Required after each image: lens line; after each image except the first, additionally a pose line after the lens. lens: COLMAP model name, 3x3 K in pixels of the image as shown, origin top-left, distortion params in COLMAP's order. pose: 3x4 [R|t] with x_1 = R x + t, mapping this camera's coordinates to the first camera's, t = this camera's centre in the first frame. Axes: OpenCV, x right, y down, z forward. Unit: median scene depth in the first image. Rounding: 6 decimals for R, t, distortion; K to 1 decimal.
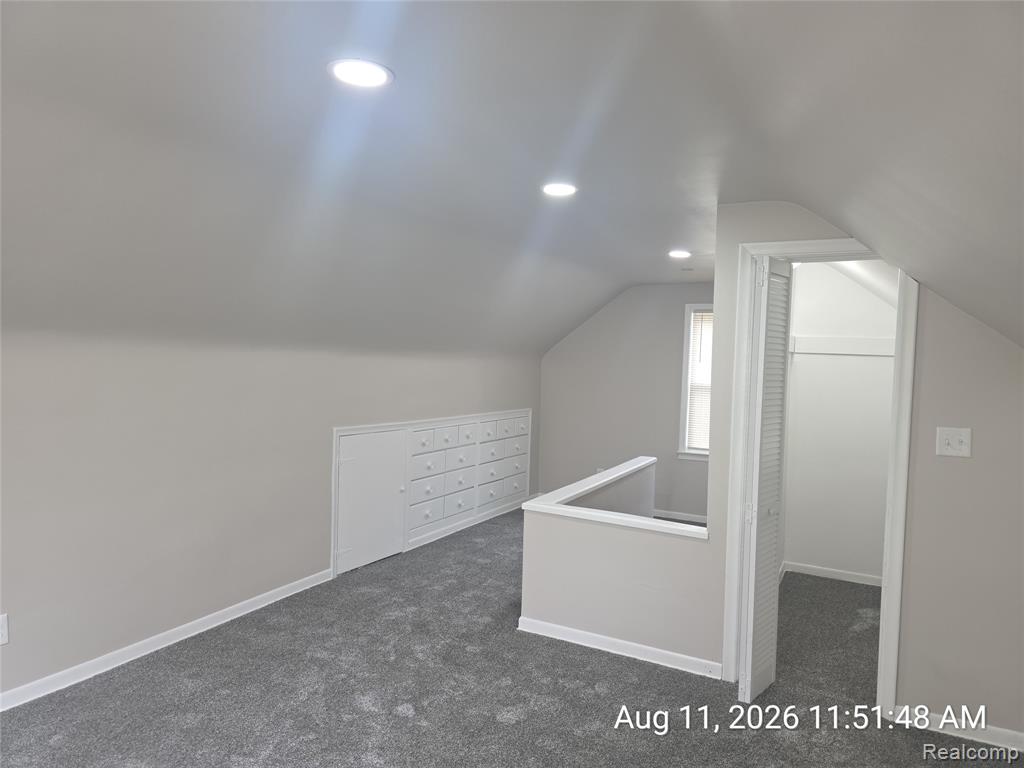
lens RADIAL K [[684.9, 0, 527.6], [0, 684.9, 386.9], [0, 0, 1]] dist [0.054527, -0.058663]
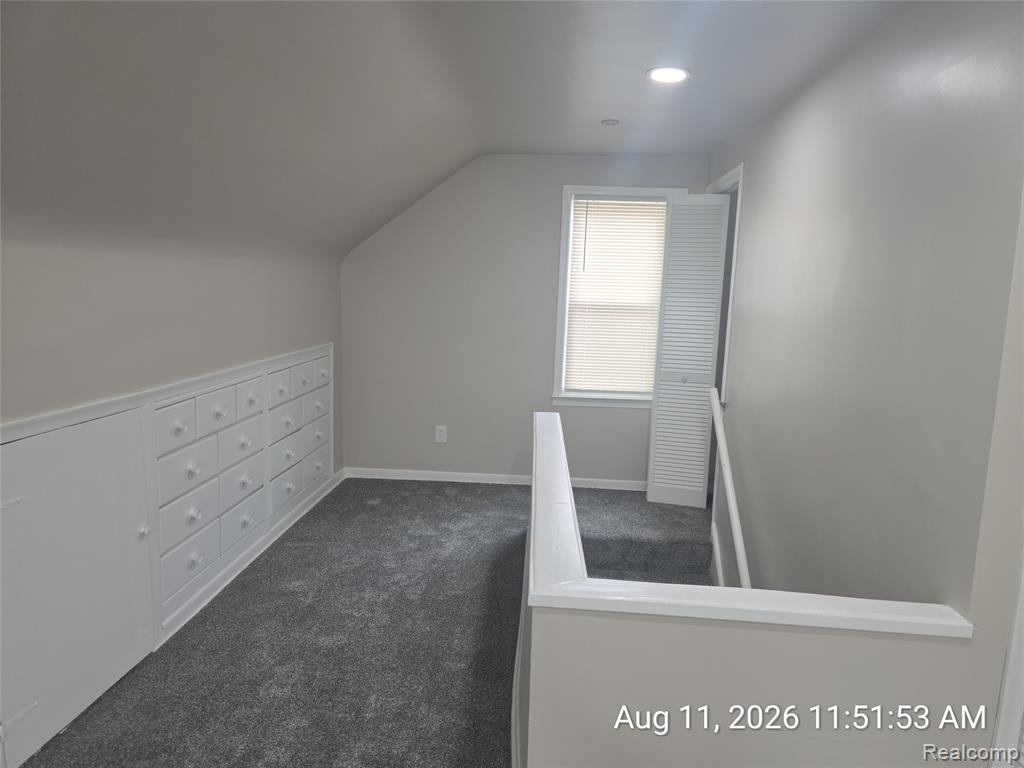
lens RADIAL K [[684.9, 0, 527.6], [0, 684.9, 386.9], [0, 0, 1]] dist [0.054527, -0.058663]
pose [[0.907858, -0.064638, 0.414264, -0.110602], [0.012404, 0.991753, 0.127561, -0.008043], [-0.419093, -0.110669, 0.901173, 0.386260]]
